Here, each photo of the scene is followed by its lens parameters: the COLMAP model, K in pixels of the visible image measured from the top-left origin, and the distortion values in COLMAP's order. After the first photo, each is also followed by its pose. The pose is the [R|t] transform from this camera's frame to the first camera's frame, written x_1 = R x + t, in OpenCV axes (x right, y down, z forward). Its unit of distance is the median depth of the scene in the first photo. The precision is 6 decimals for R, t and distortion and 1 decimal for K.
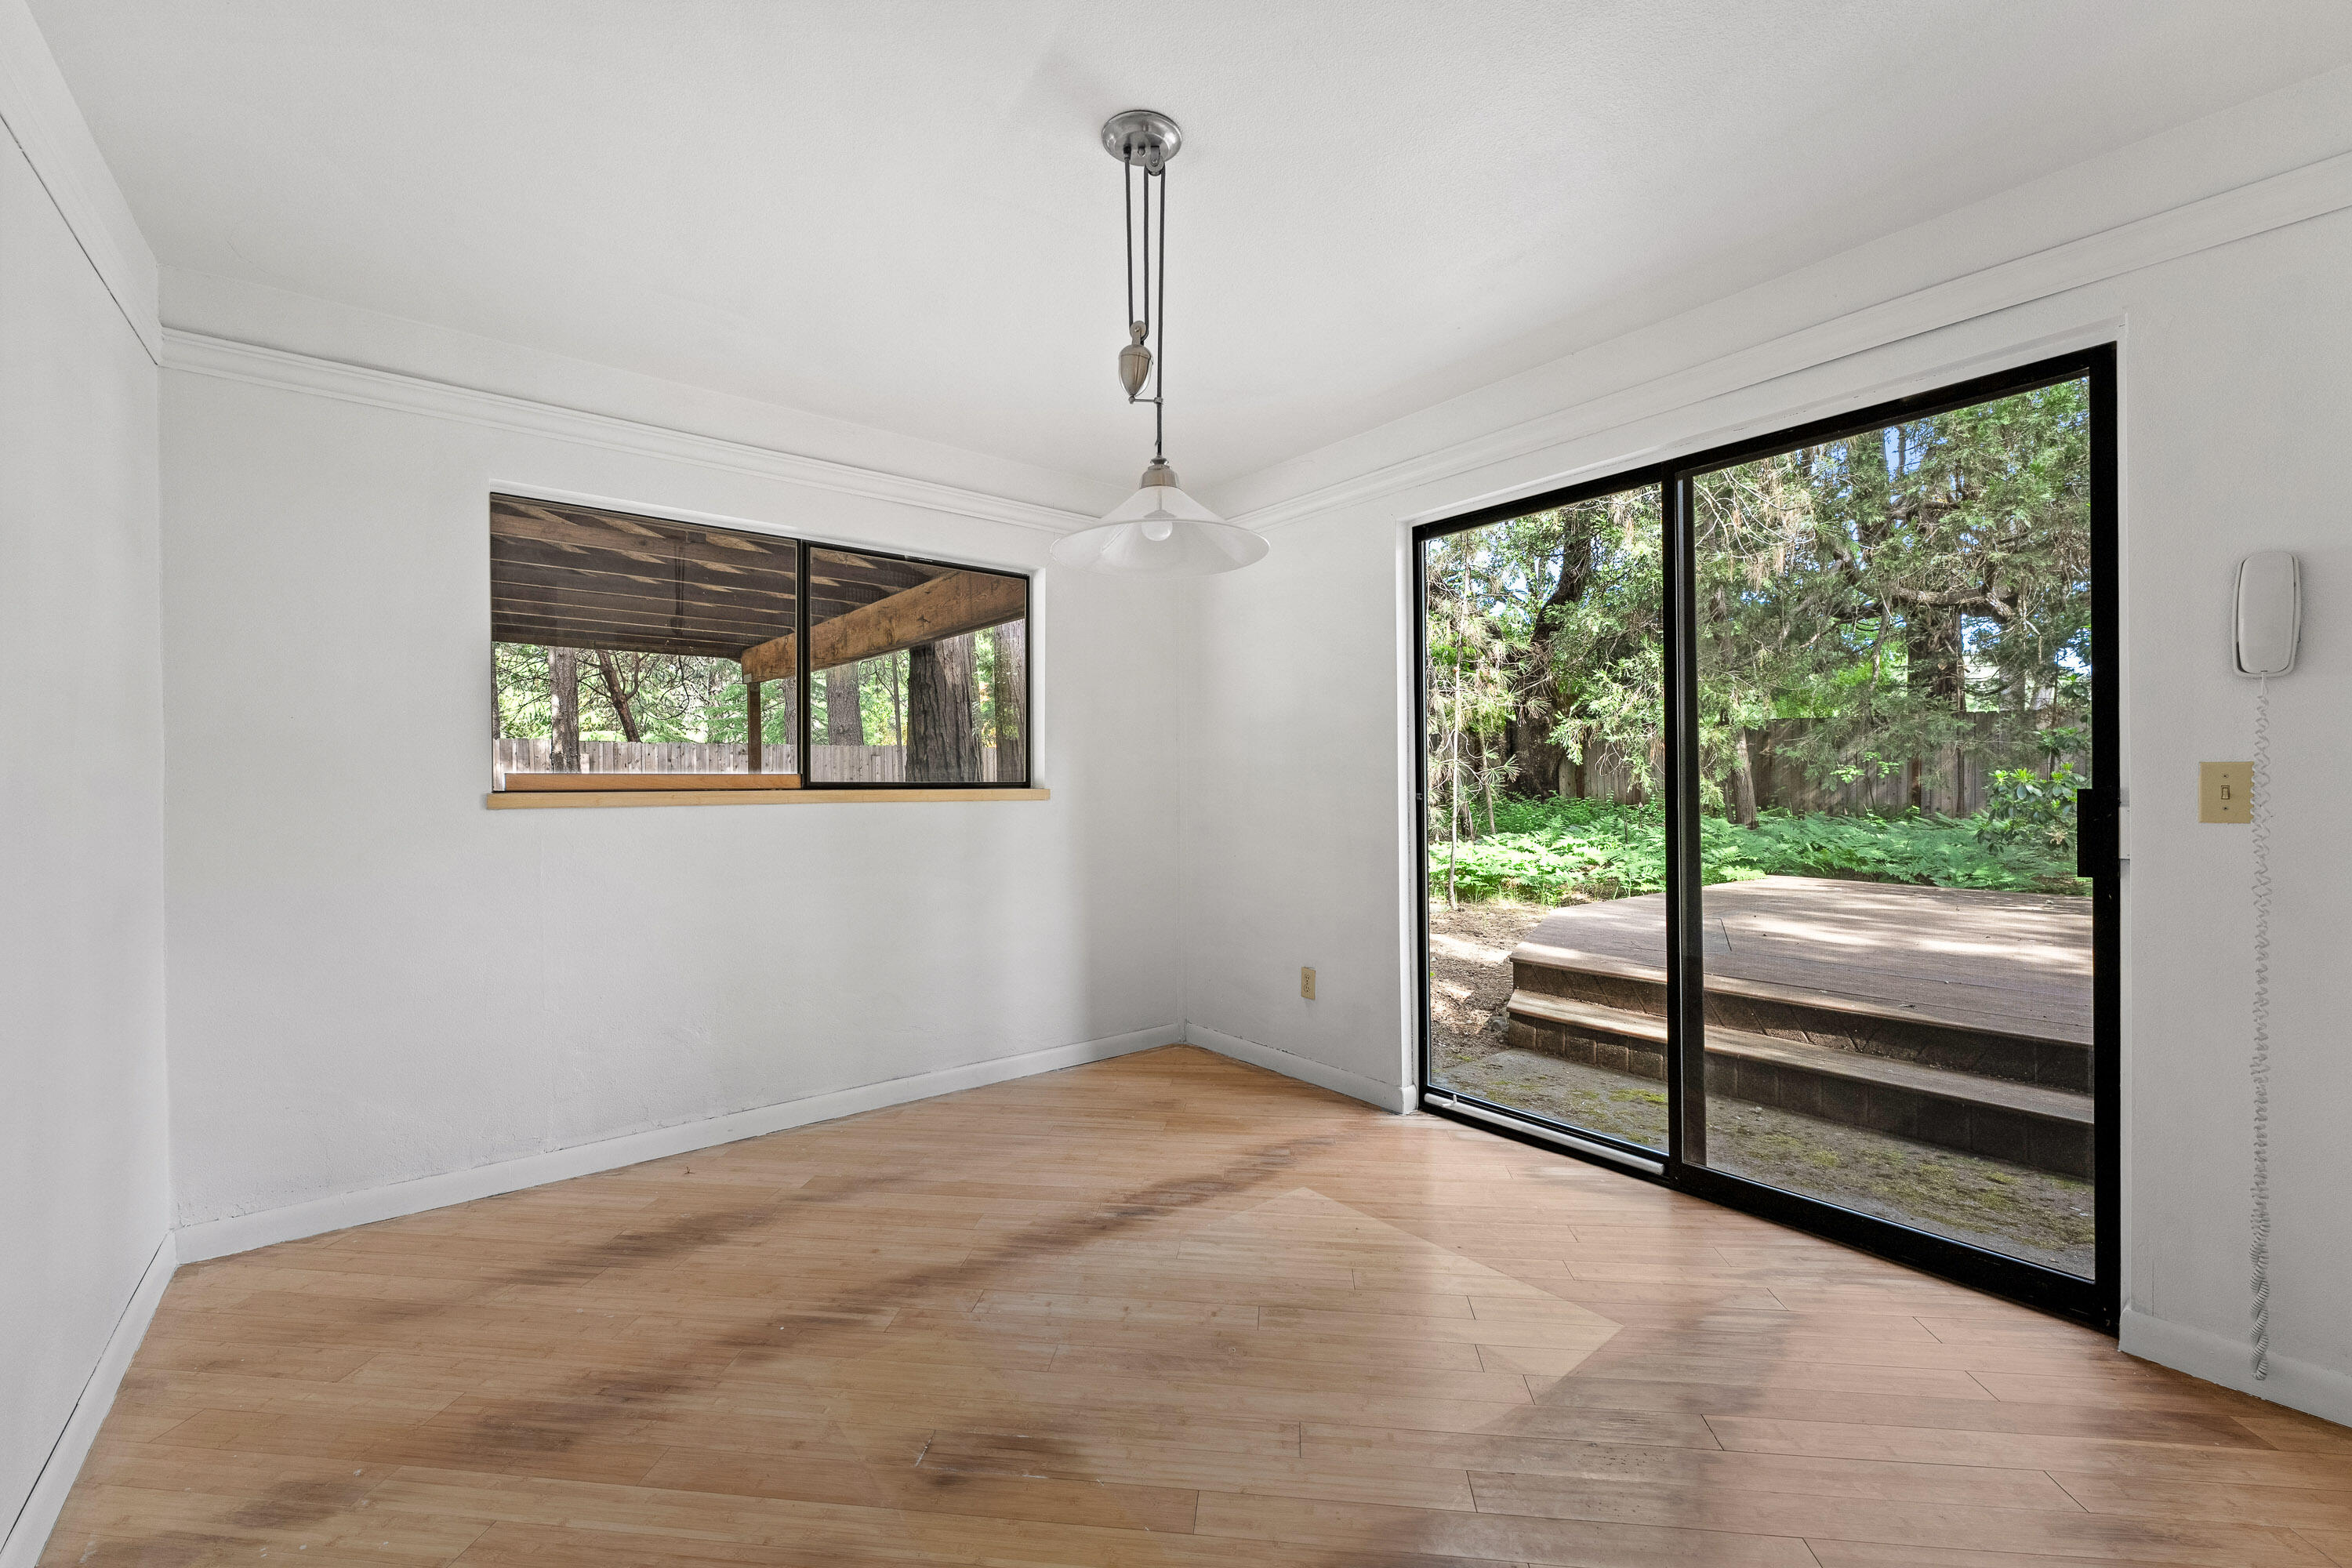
lens RADIAL K [[949.4, 0, 1180.6], [0, 949.4, 778.6], [0, 0, 1]] dist [0.001864, 0.000118]
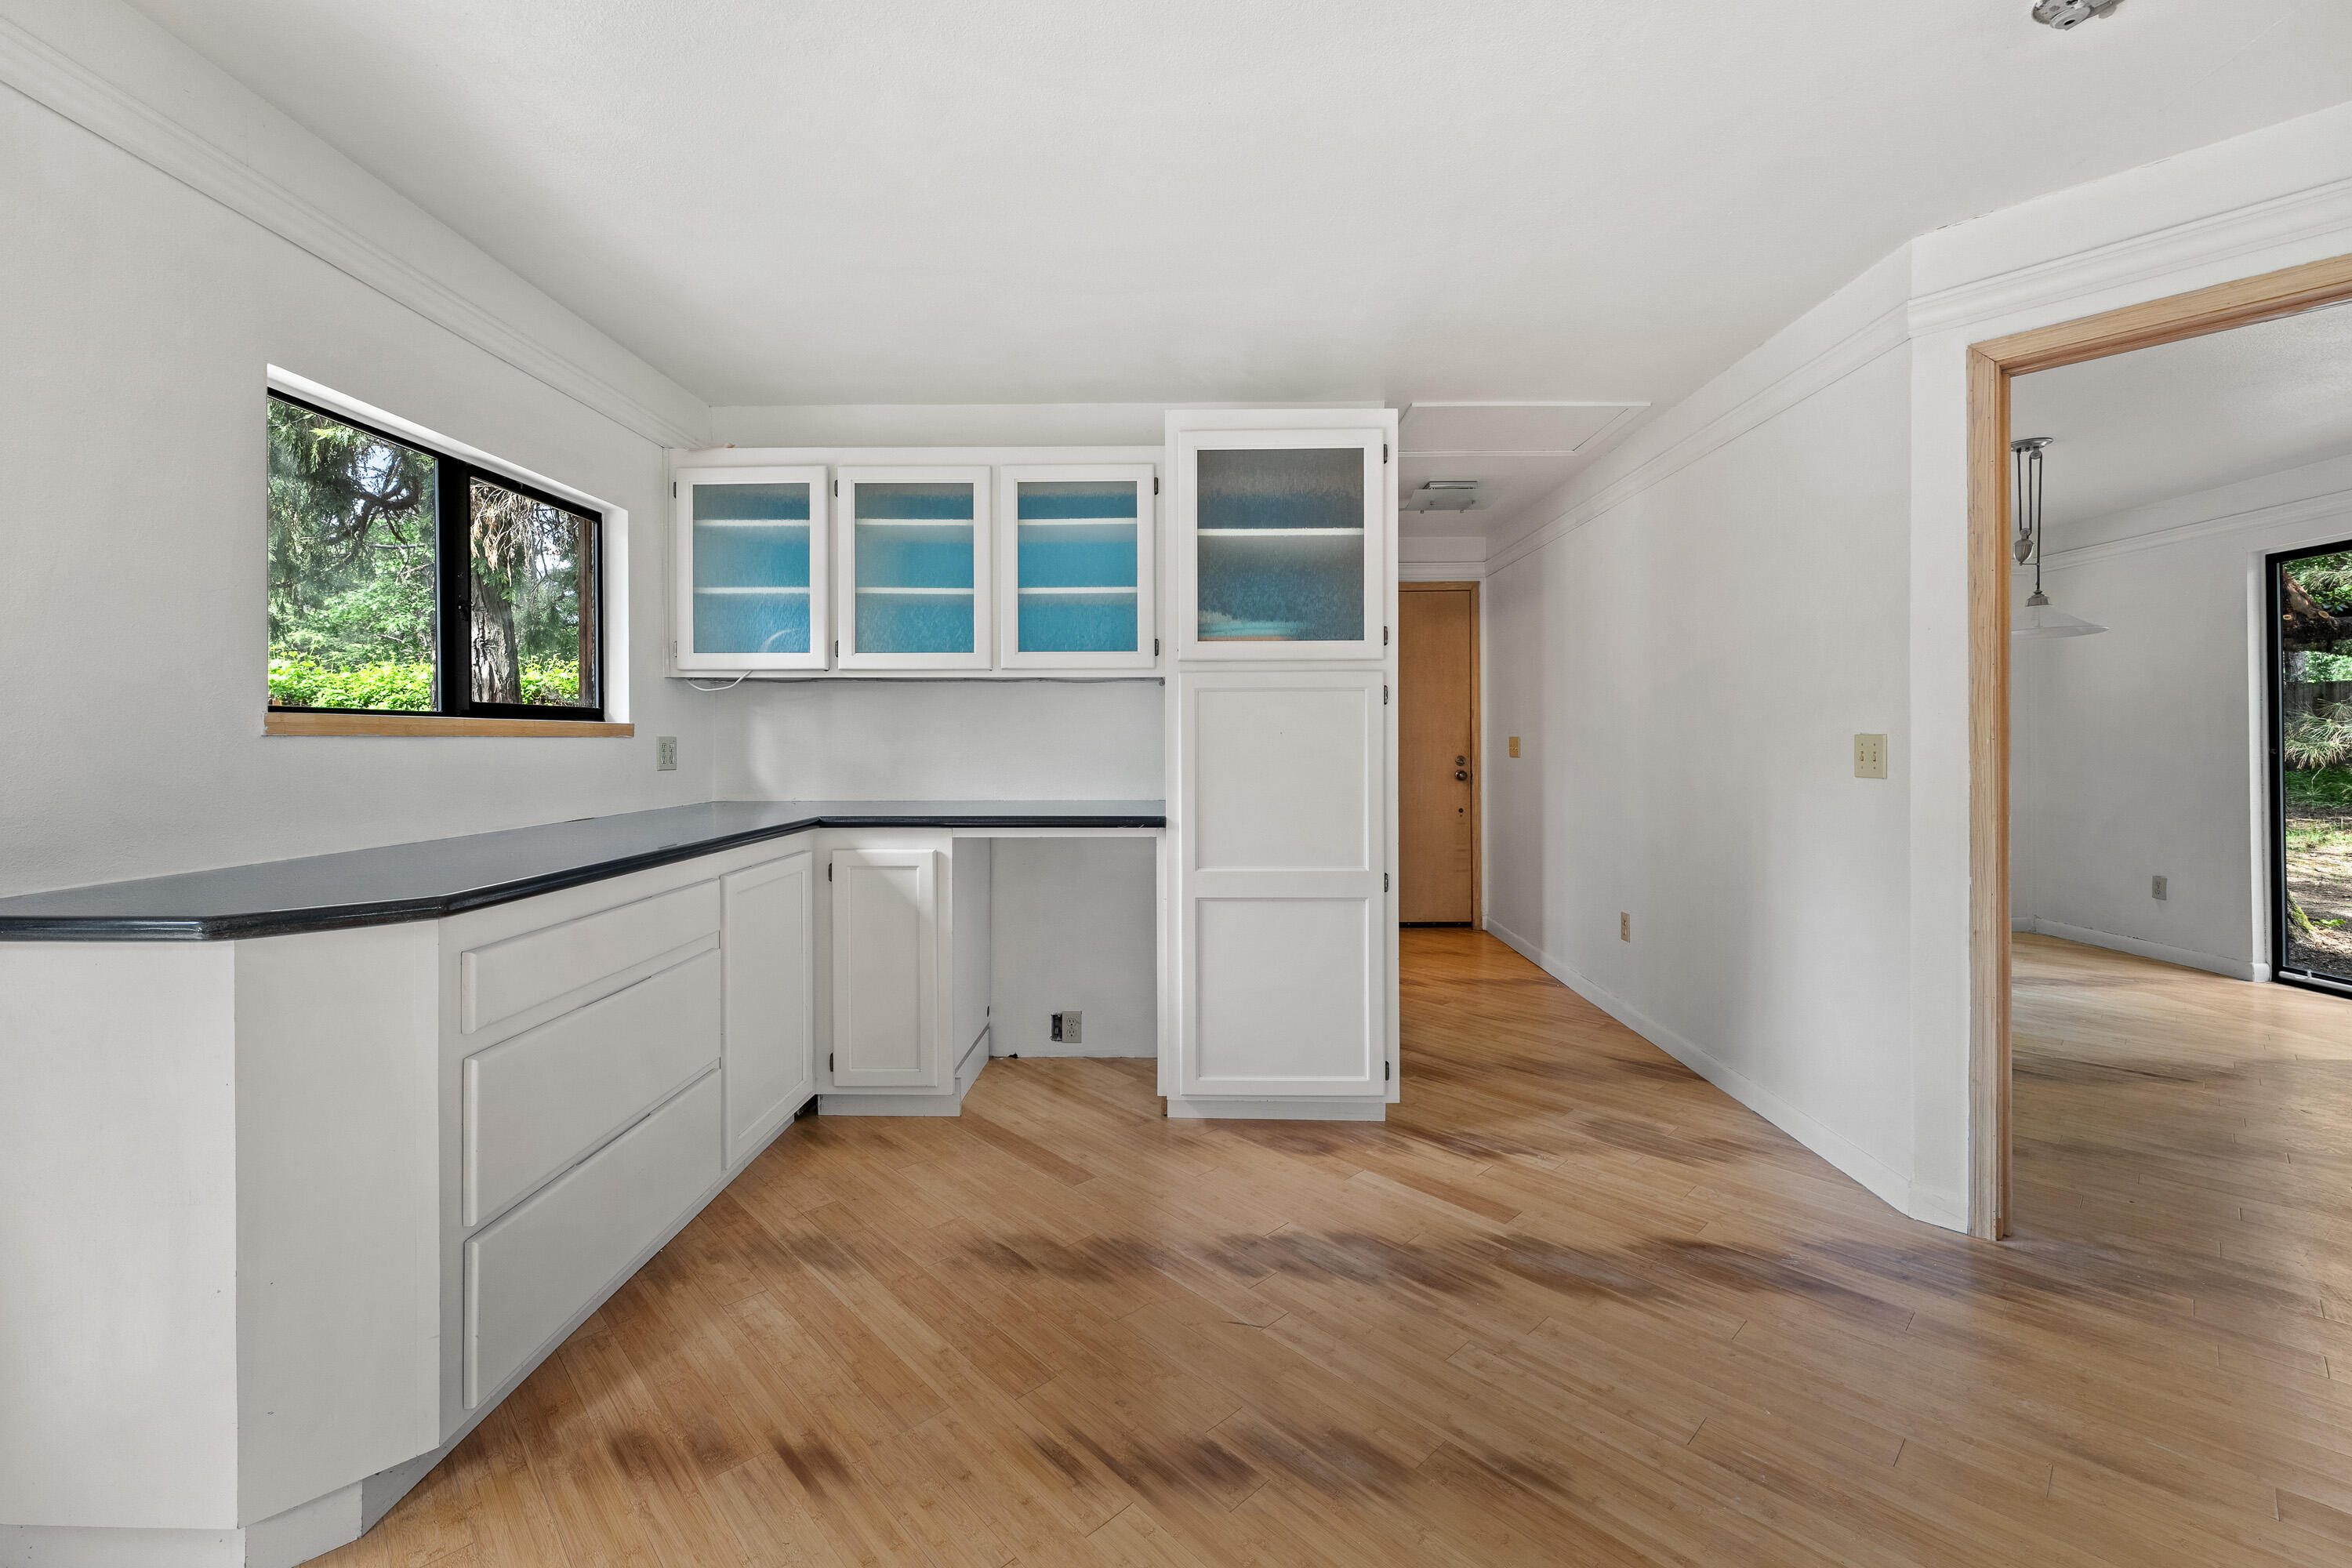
lens RADIAL K [[949.4, 0, 1178.6], [0, 949.4, 748.2], [0, 0, 1]] dist [0.001864, 0.000118]
pose [[0.761036, 0.003067, -0.648702, -0.085666], [-0.002189, 0.999995, 0.002160, 0.022159], [0.648706, -0.000223, 0.761039, -1.566307]]
